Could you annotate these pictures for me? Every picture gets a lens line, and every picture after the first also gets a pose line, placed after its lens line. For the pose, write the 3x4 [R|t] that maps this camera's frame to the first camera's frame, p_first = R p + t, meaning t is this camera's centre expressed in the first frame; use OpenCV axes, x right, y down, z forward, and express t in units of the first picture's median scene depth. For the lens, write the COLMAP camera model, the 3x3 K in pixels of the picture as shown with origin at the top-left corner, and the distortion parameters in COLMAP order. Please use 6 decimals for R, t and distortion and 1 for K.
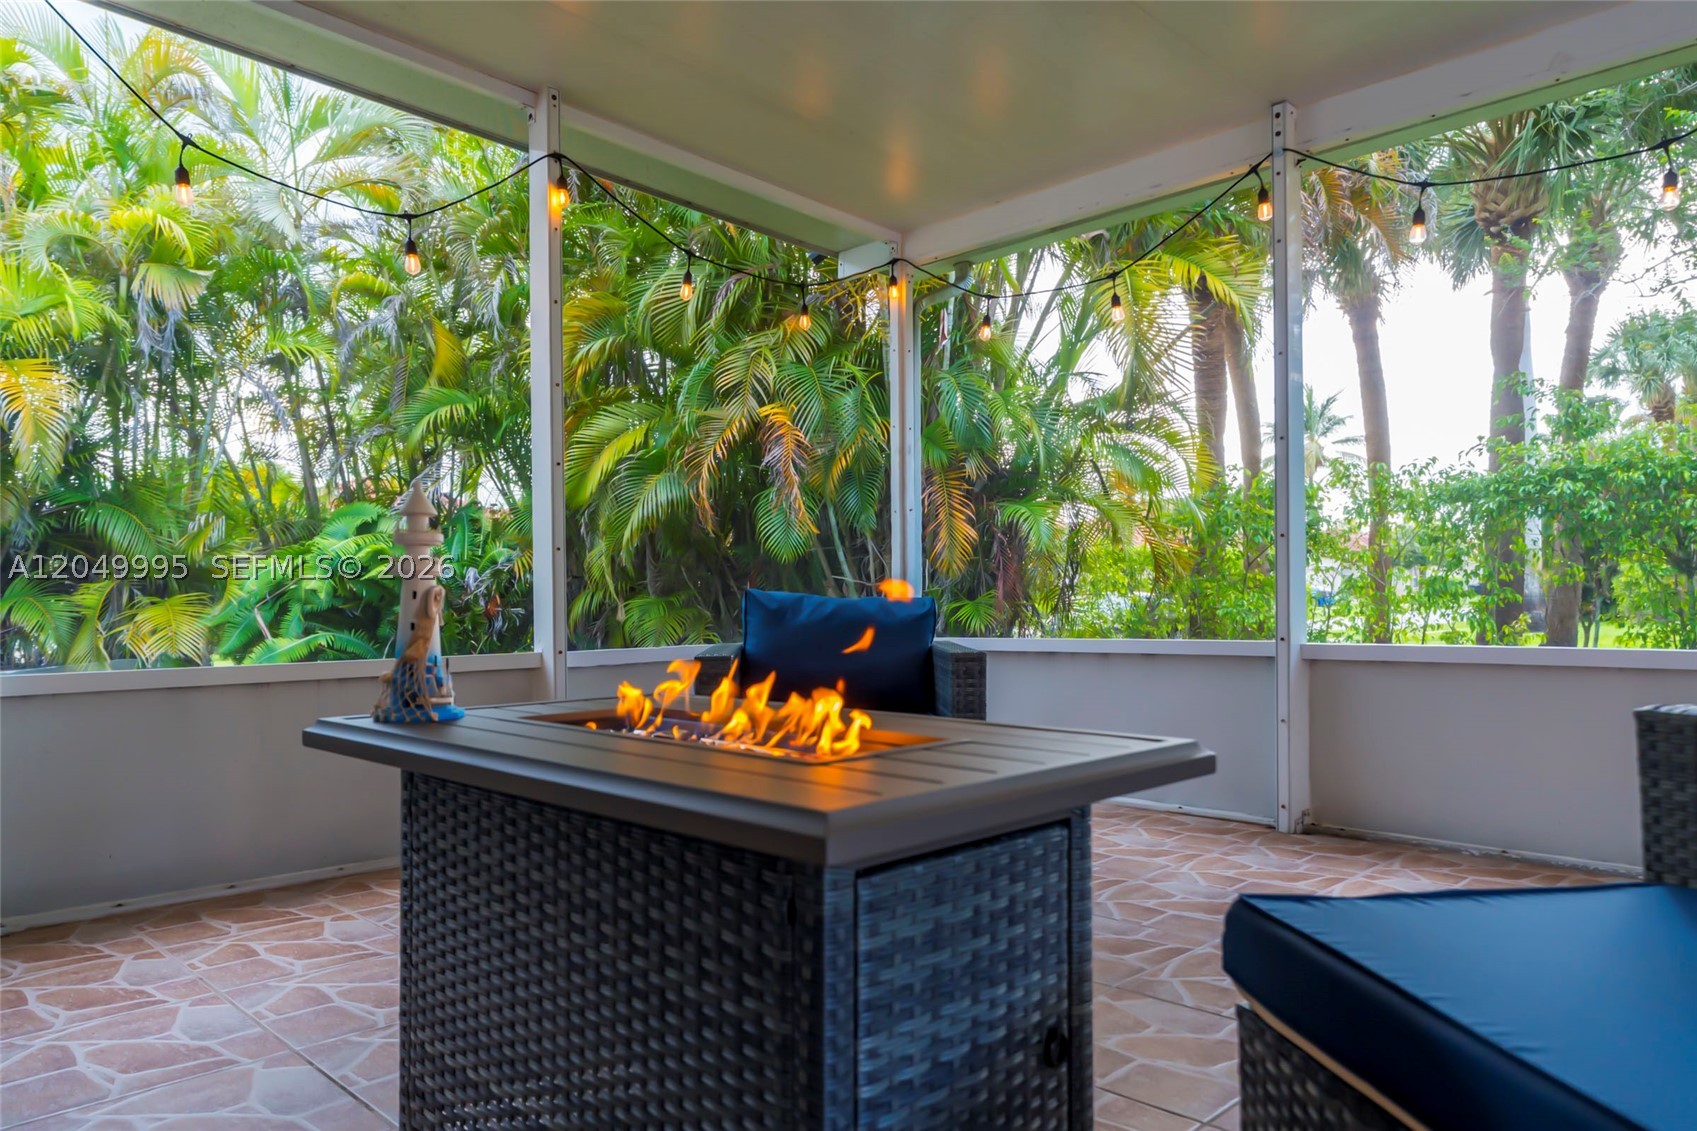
lens RADIAL K [[1188.9, 0, 848.5], [0, 1188.9, 565.5], [0, 0, 1]] dist [-0.060117, -0.000707]
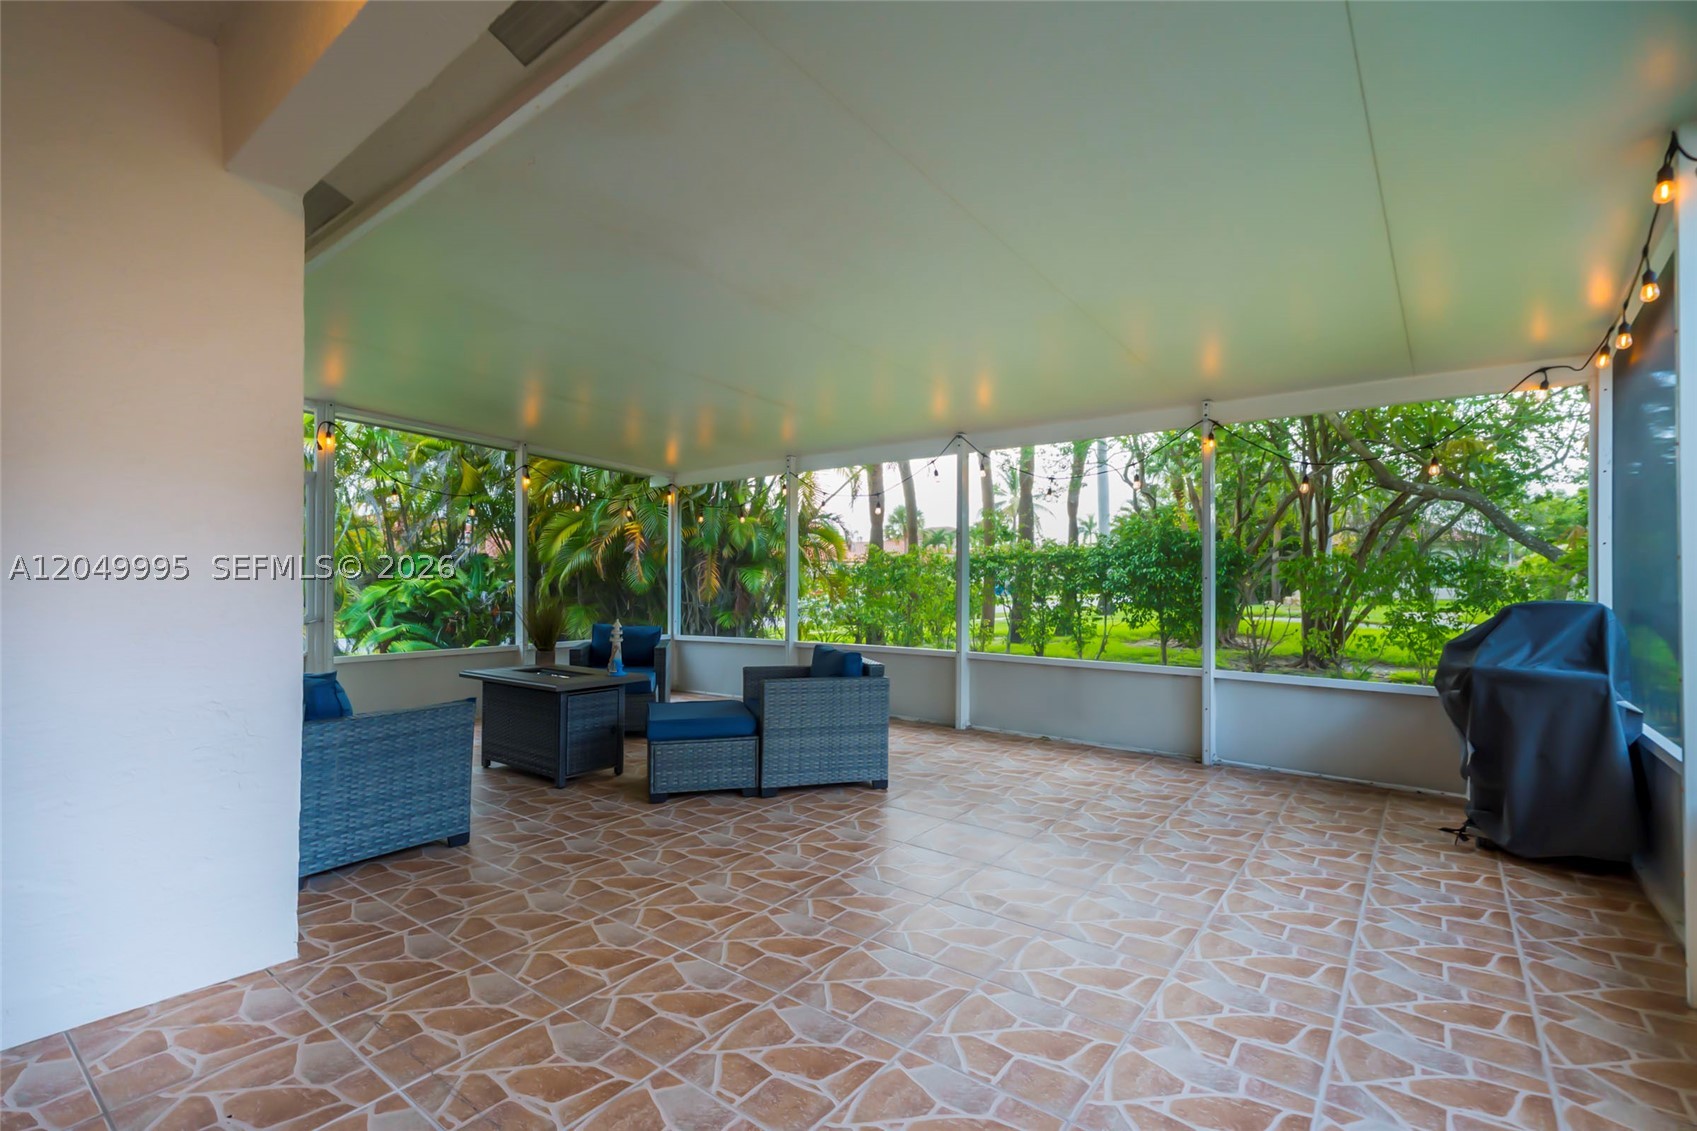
lens RADIAL K [[811.0, 0, 848.5], [0, 811.0, 565.5], [0, 0, 1]] dist [-0.004306, -0.000304]
pose [[0.991963, 0.014385, 0.125707, 0.124563], [-0.015263, 0.999865, 0.006027, -0.062397], [-0.125604, -0.007897, 0.992049, -0.455986]]
